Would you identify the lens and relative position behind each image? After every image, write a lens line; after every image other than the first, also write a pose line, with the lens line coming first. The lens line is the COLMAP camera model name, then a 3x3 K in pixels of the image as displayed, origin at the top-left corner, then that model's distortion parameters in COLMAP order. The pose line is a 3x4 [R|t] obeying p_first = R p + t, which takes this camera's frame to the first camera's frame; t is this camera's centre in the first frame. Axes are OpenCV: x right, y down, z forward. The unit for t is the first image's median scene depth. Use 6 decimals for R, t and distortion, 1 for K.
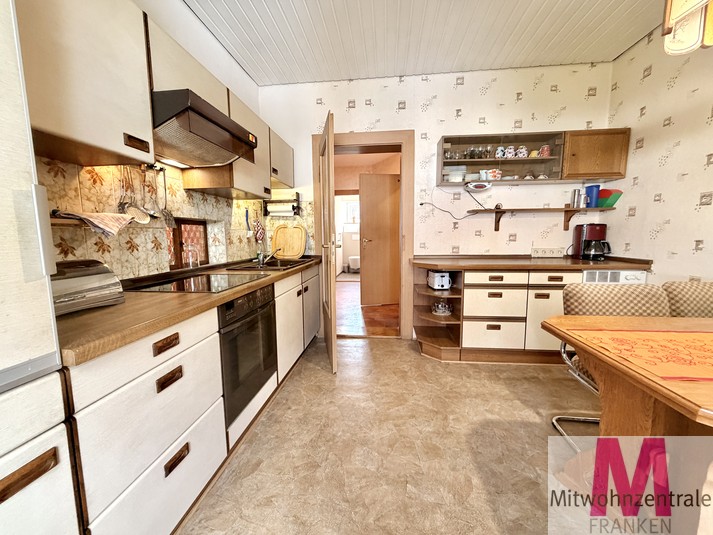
lens RADIAL K [[284.7, 0, 355.4], [0, 284.7, 266.9], [0, 0, 1]] dist [0.001980, 0.000281]
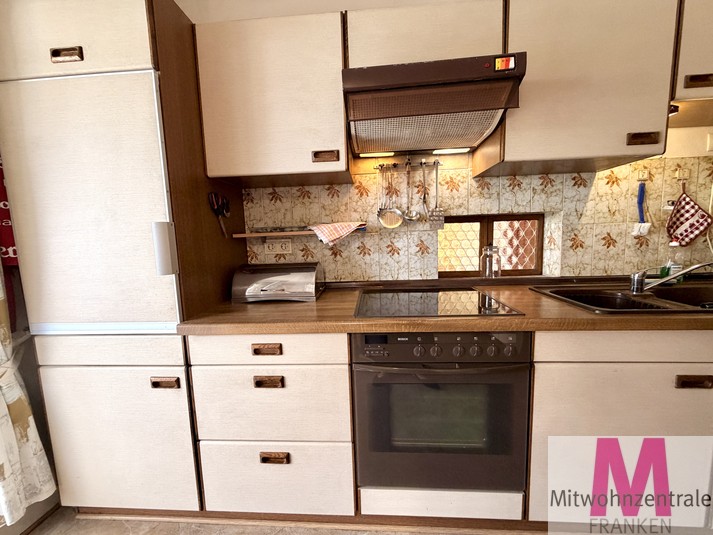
lens RADIAL K [[284.7, 0, 354.1], [0, 284.7, 267.5], [0, 0, 1]] dist [0.001980, 0.000281]
pose [[0.047993, 0.116831, -0.991991, 0.228202], [-0.076612, 0.990641, 0.112966, -0.108557], [0.995905, 0.070577, 0.056495, 0.759786]]
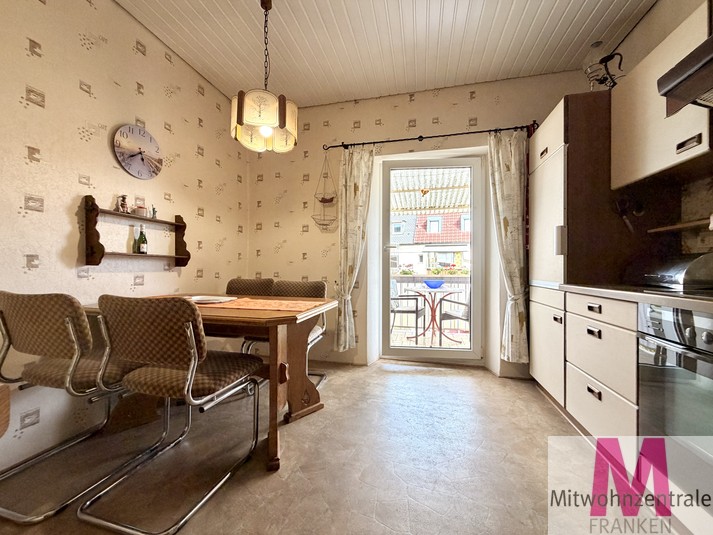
lens RADIAL K [[284.7, 0, 356.2], [0, 284.7, 265.7], [0, 0, 1]] dist [0.001980, 0.000281]
pose [[-0.992200, 0.008141, 0.124389, 0.240169], [0.021275, 0.994284, 0.104624, -0.082936], [-0.122826, 0.106454, -0.986702, 1.598394]]
